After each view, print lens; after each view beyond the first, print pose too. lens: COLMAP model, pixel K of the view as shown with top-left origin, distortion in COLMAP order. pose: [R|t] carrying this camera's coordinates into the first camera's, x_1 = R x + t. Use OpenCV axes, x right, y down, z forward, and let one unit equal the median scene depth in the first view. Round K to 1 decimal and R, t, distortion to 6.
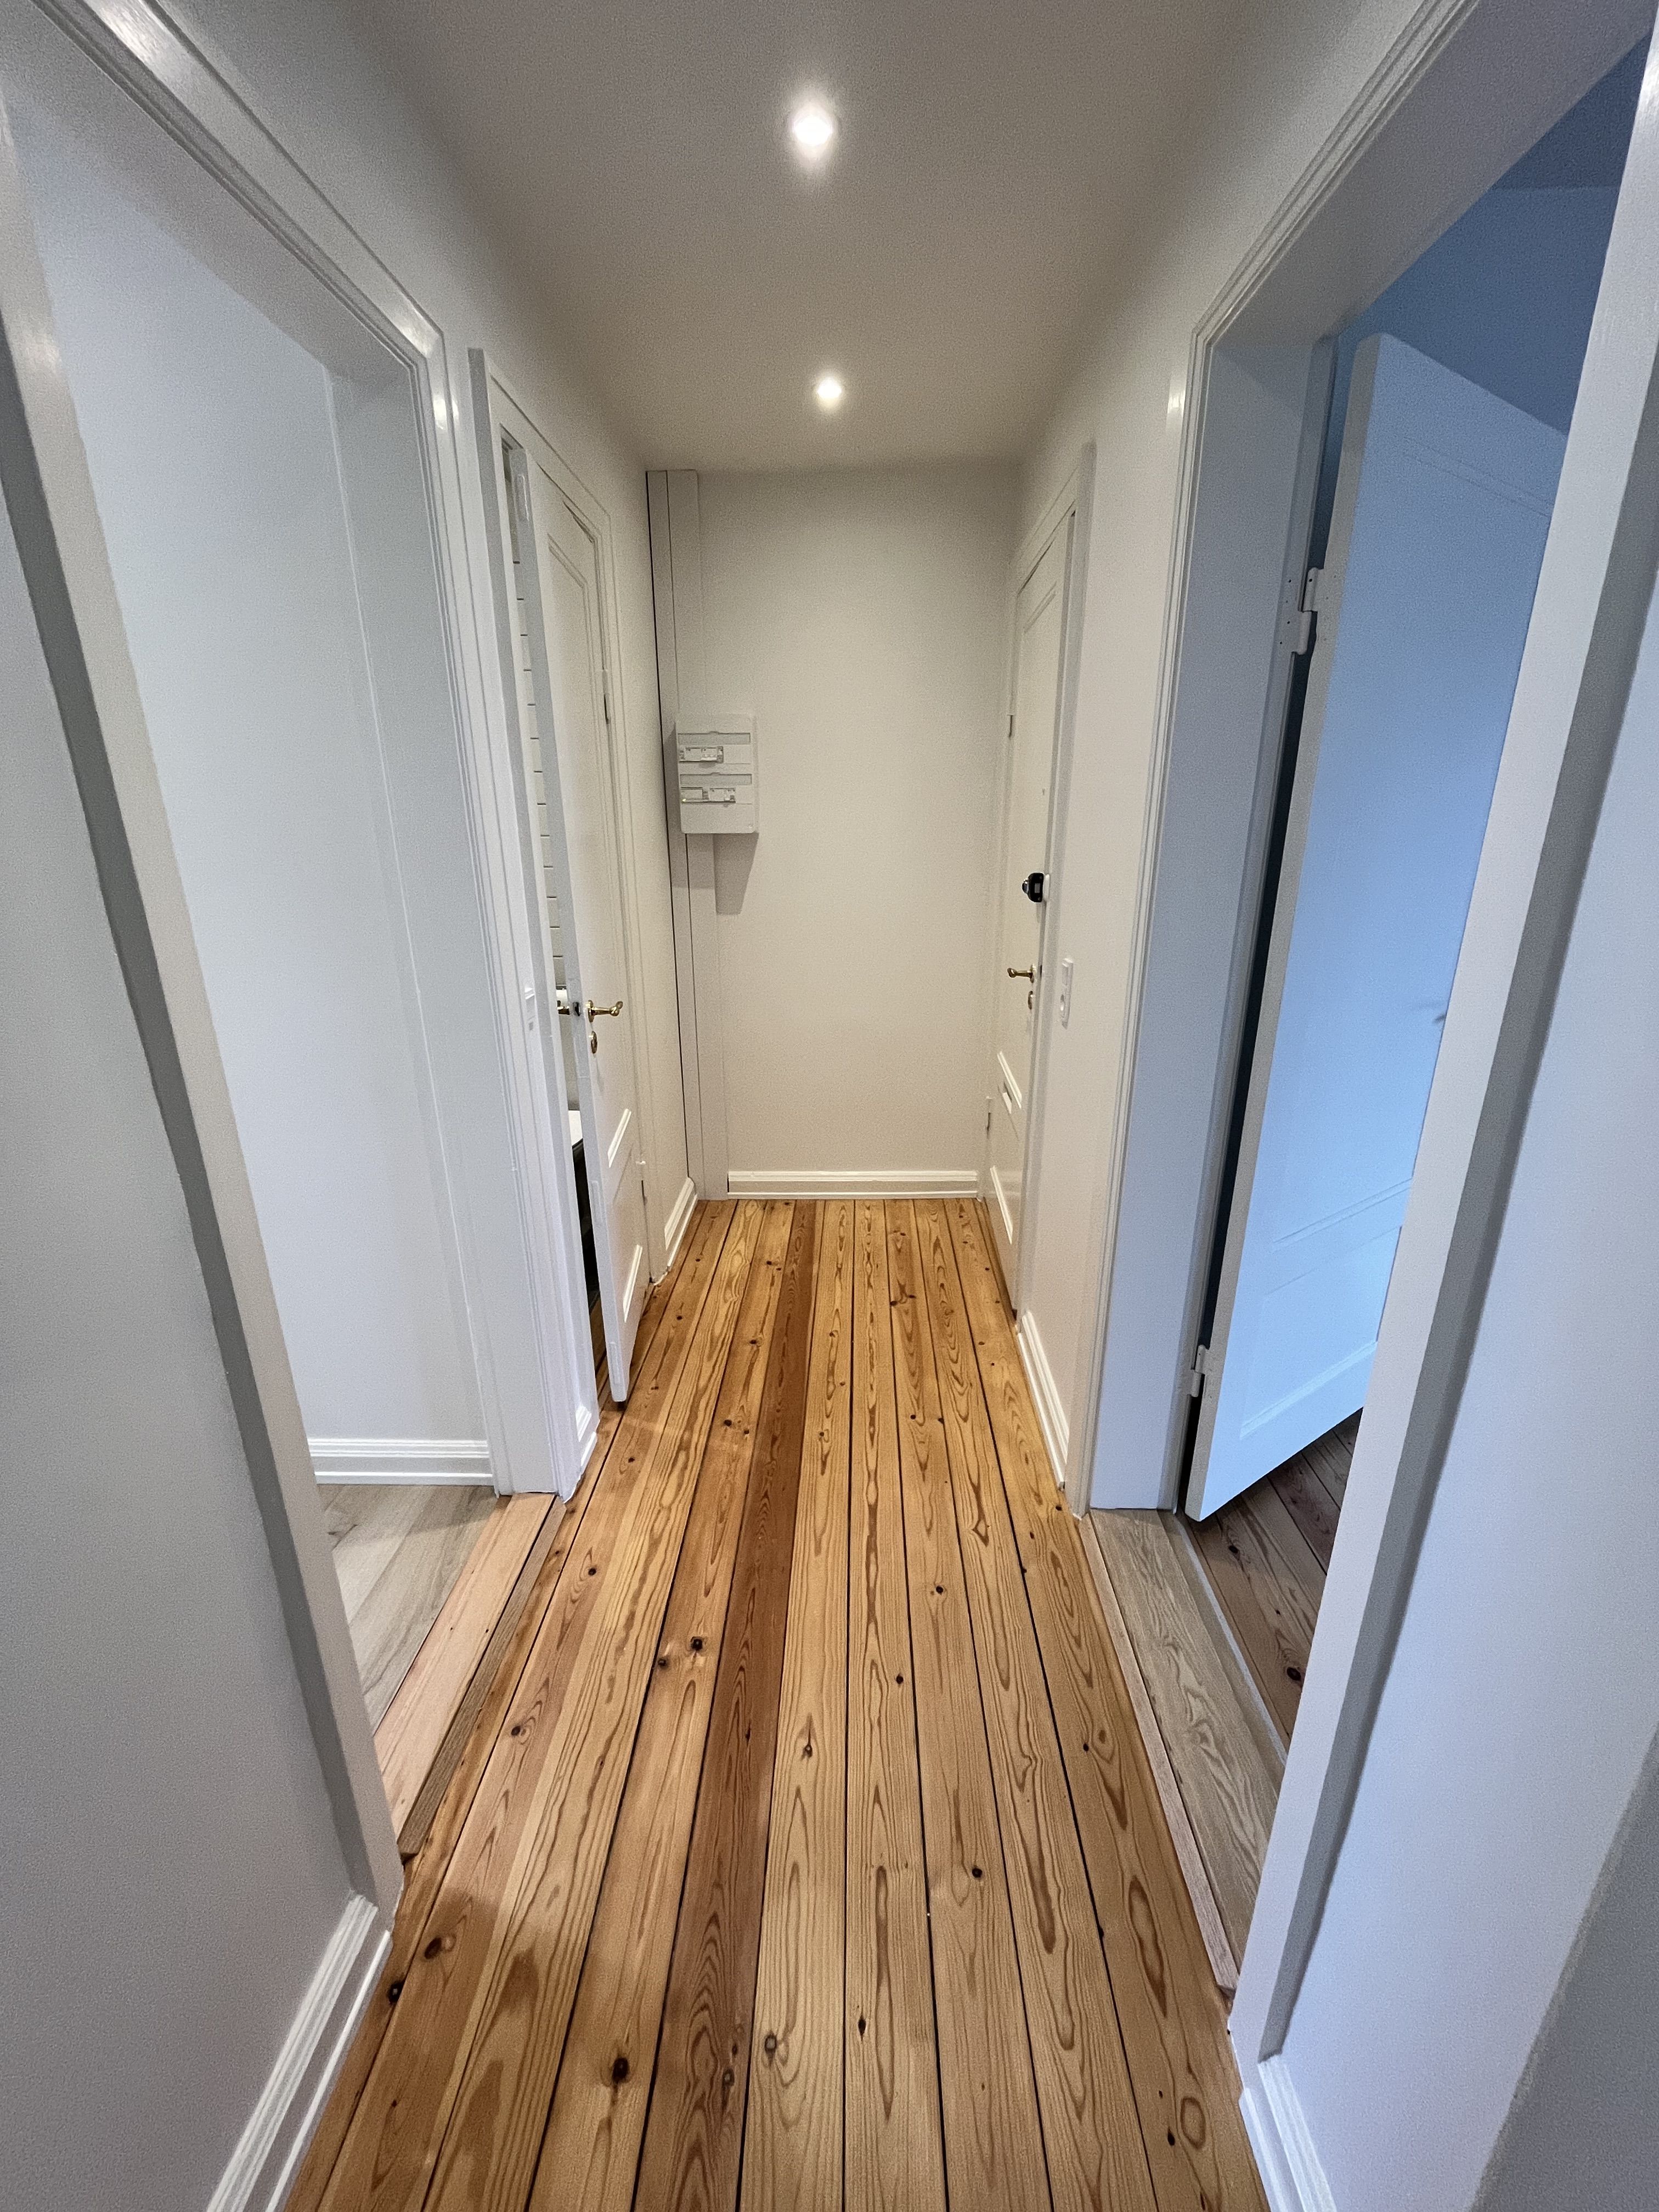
lens RADIAL K [[898.8, 0, 823.9], [0, 898.8, 1101.9], [0, 0, 1]] dist [0.000780, -0.000171]
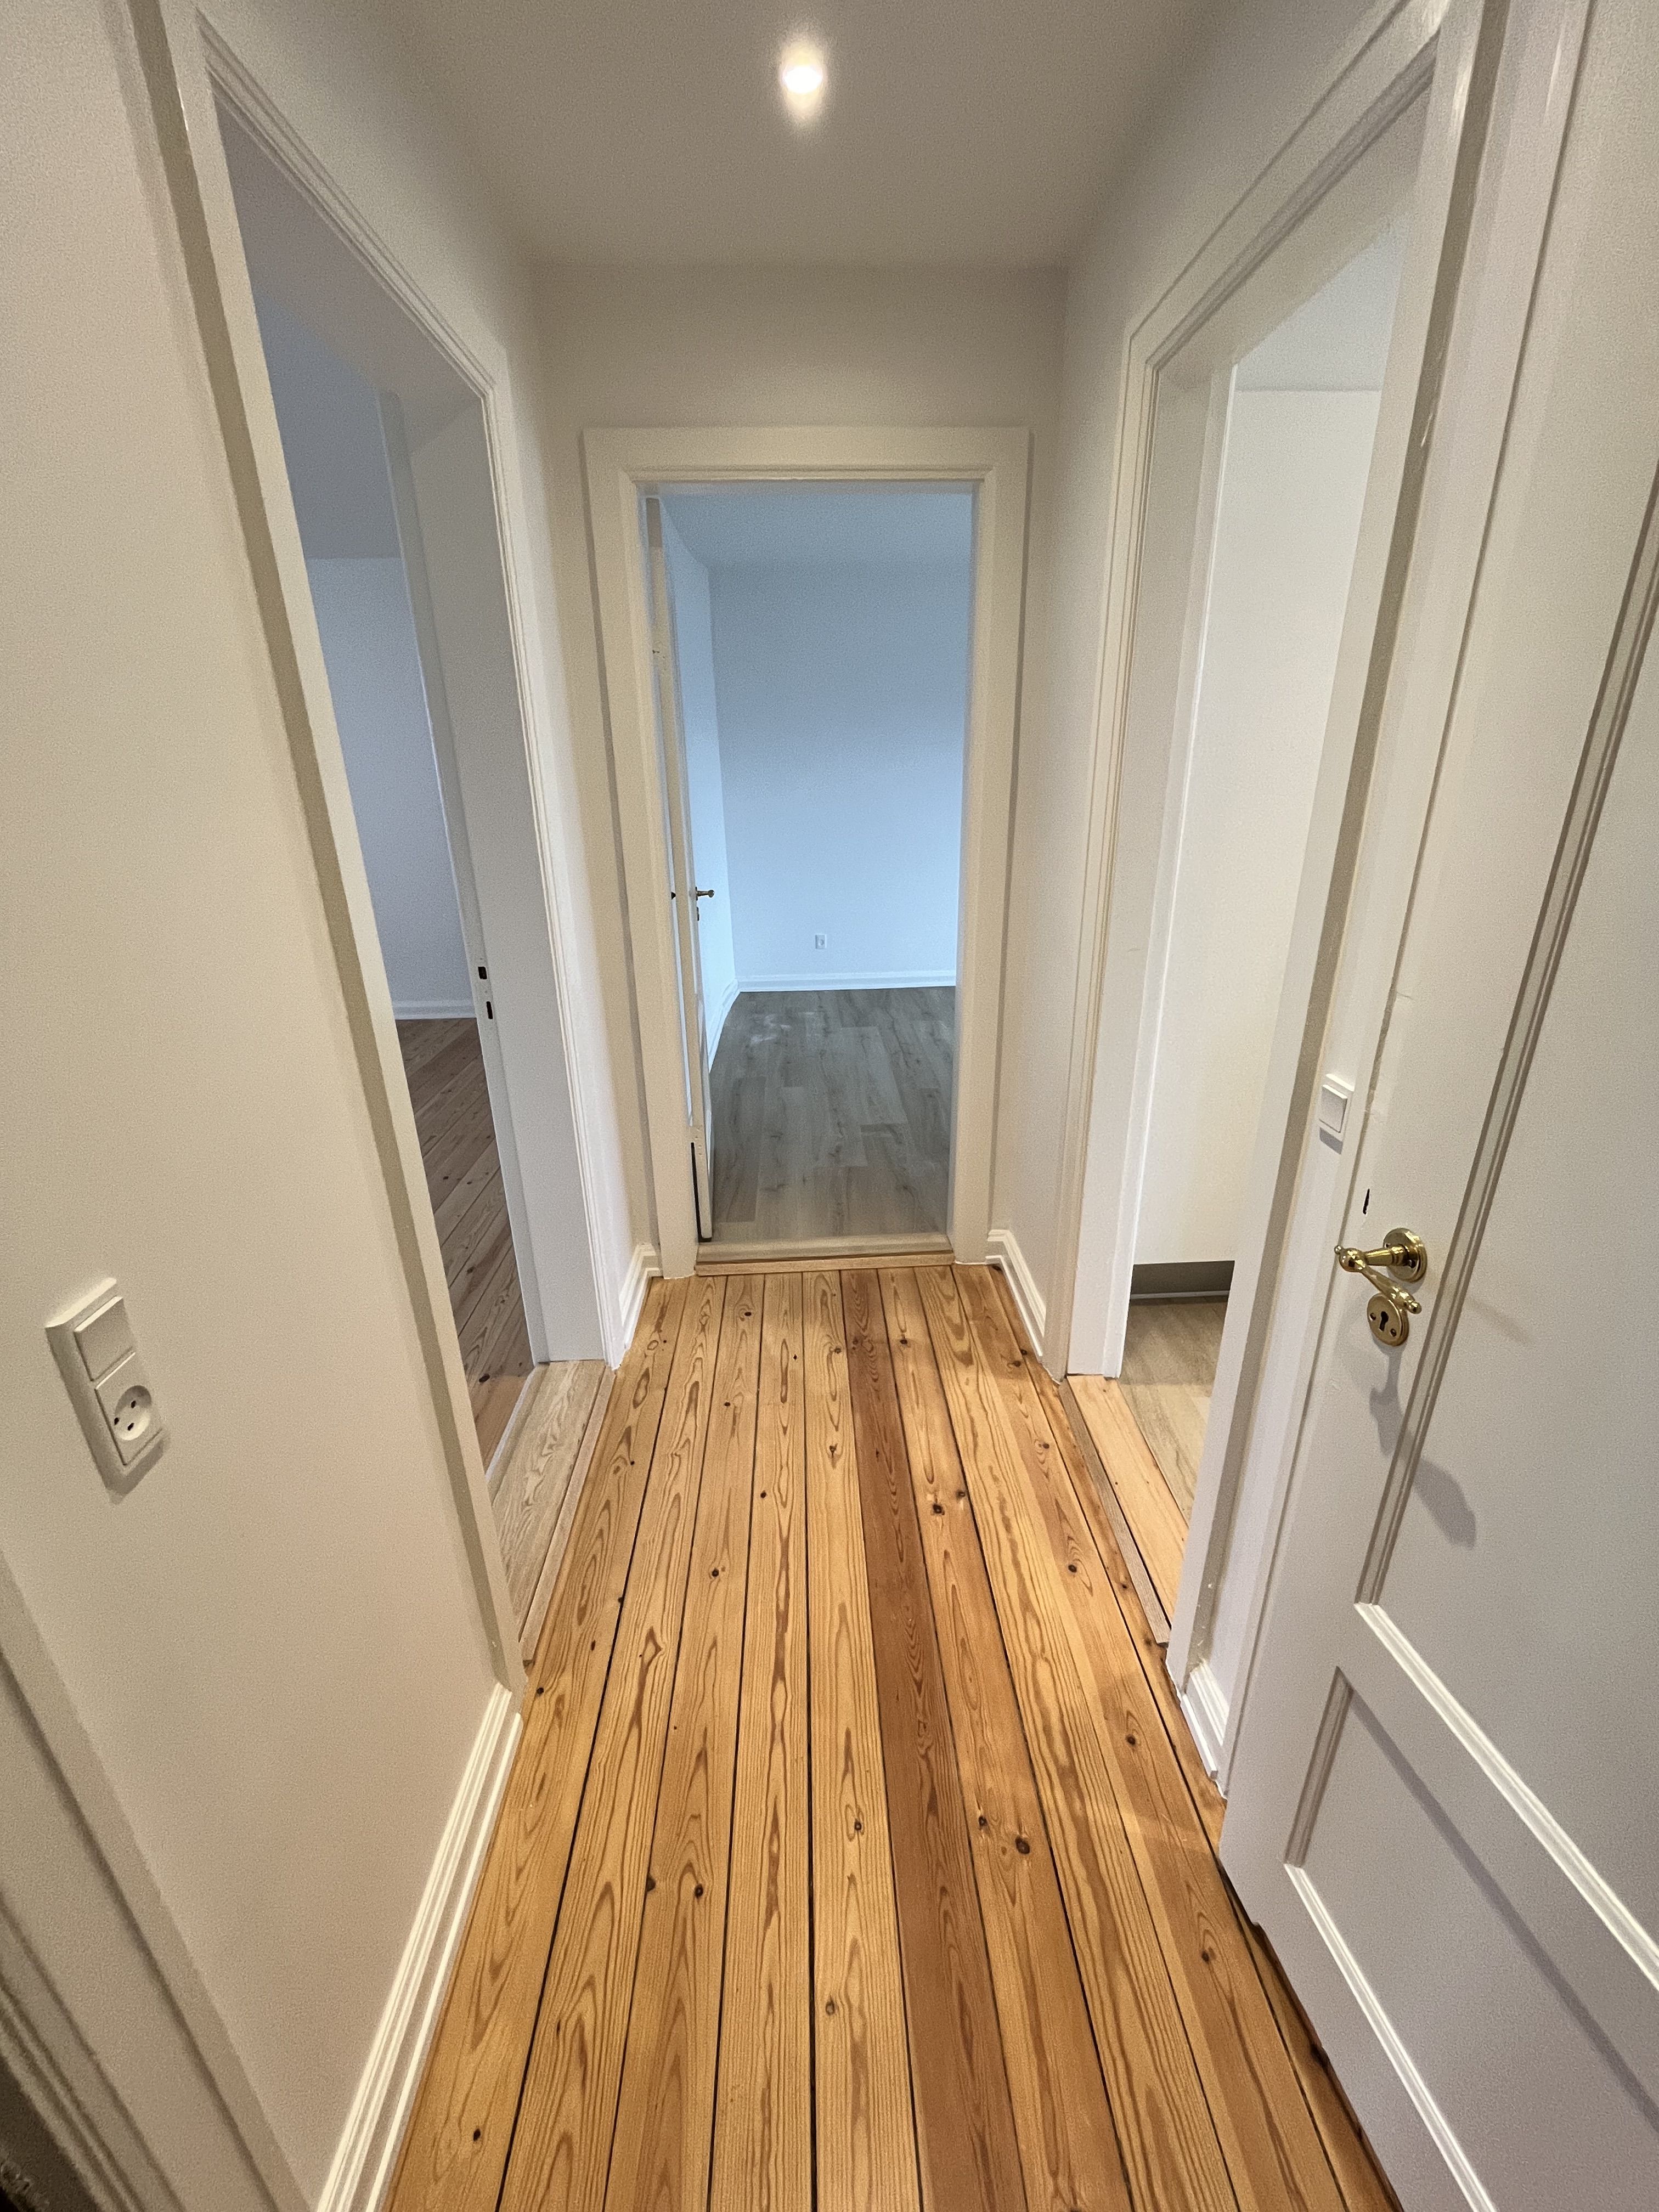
lens RADIAL K [[898.8, 0, 824.8], [0, 898.8, 1112.2], [0, 0, 1]] dist [0.000780, -0.000171]
pose [[-0.997611, 0.042773, -0.054251, 0.041570], [-0.001556, 0.771169, 0.636629, -0.495658], [0.069067, 0.635192, -0.769260, 1.492556]]
